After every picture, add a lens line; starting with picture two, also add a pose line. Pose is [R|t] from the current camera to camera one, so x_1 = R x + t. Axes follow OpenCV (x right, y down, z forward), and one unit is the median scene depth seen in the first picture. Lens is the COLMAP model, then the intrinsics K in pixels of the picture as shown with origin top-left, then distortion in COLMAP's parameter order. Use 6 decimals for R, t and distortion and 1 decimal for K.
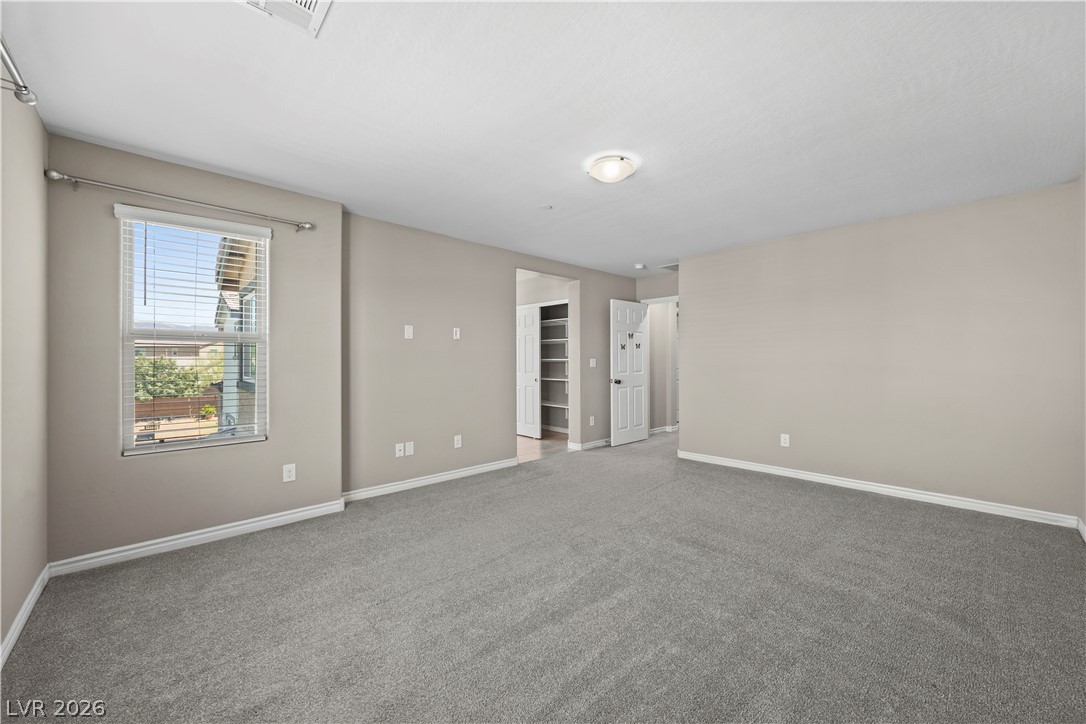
lens RADIAL K [[417.9, 0, 545.1], [0, 417.9, 362.3], [0, 0, 1]] dist [-0.002742, 0.001242]
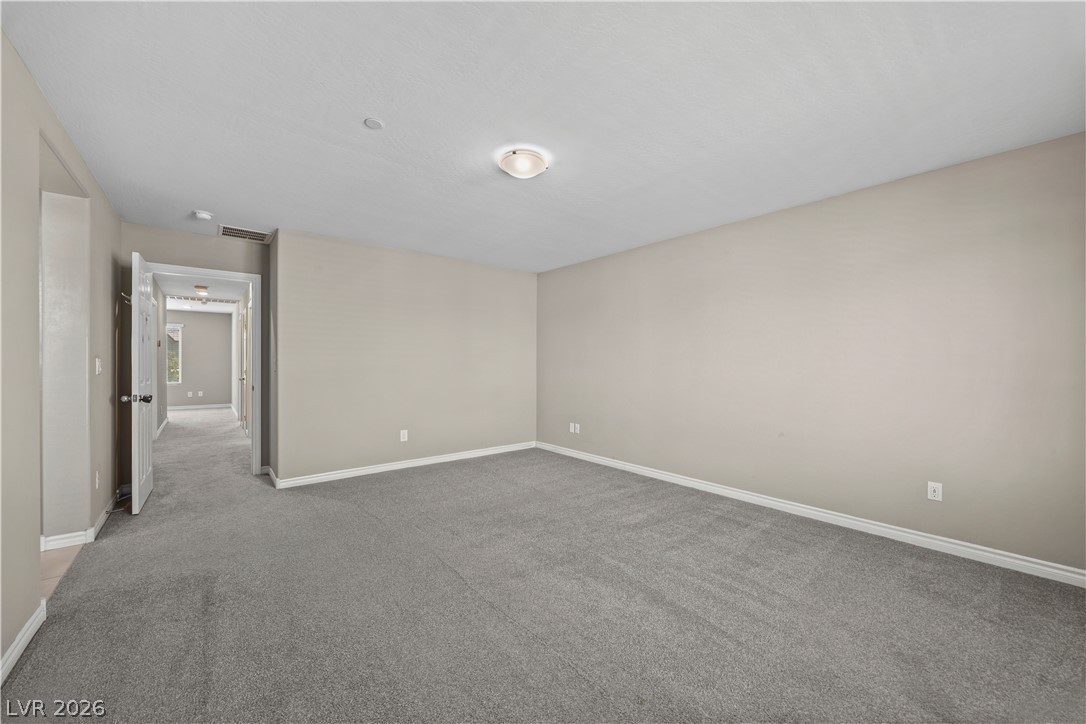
lens RADIAL K [[417.9, 0, 547.1], [0, 417.9, 362.2], [0, 0, 1]] dist [-0.002742, 0.001242]
pose [[0.051622, 0.008218, 0.998633, -0.569991], [0.002043, 0.999963, -0.008334, 0.002607], [-0.998665, 0.002470, 0.051603, 0.632989]]
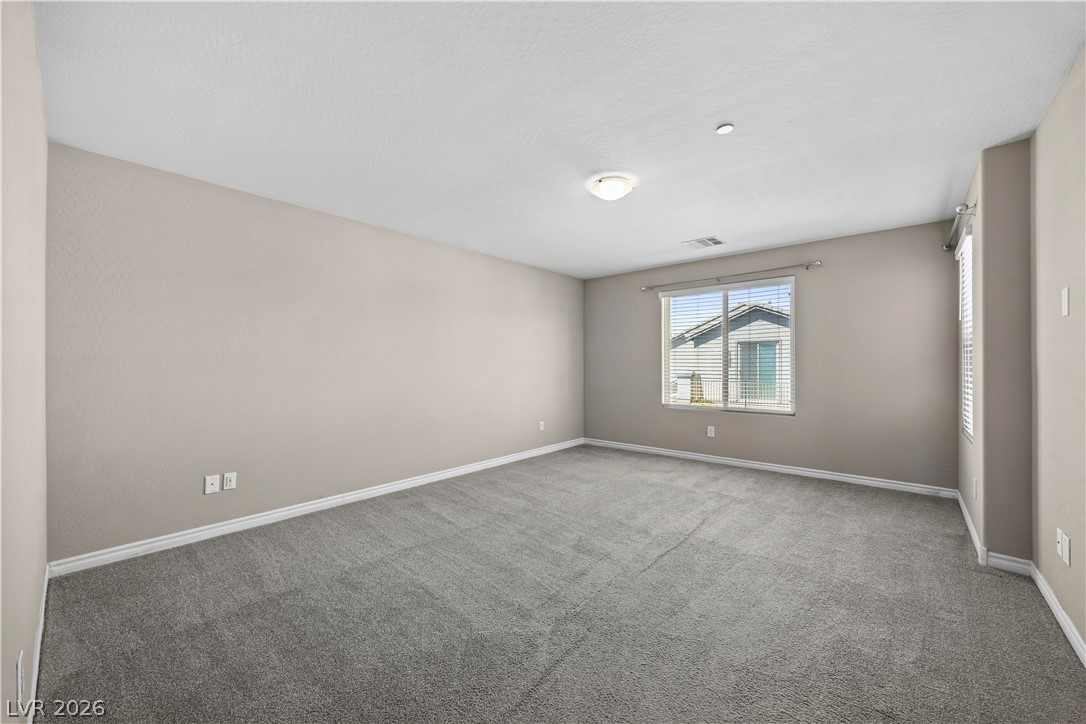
lens RADIAL K [[417.9, 0, 550.3], [0, 417.9, 362.0], [0, 0, 1]] dist [-0.002742, 0.001242]
pose [[-0.990236, 0.006490, -0.139247, 0.338444], [0.006492, 0.999979, 0.000440, -0.006961], [0.139247, -0.000469, -0.990258, 1.464108]]
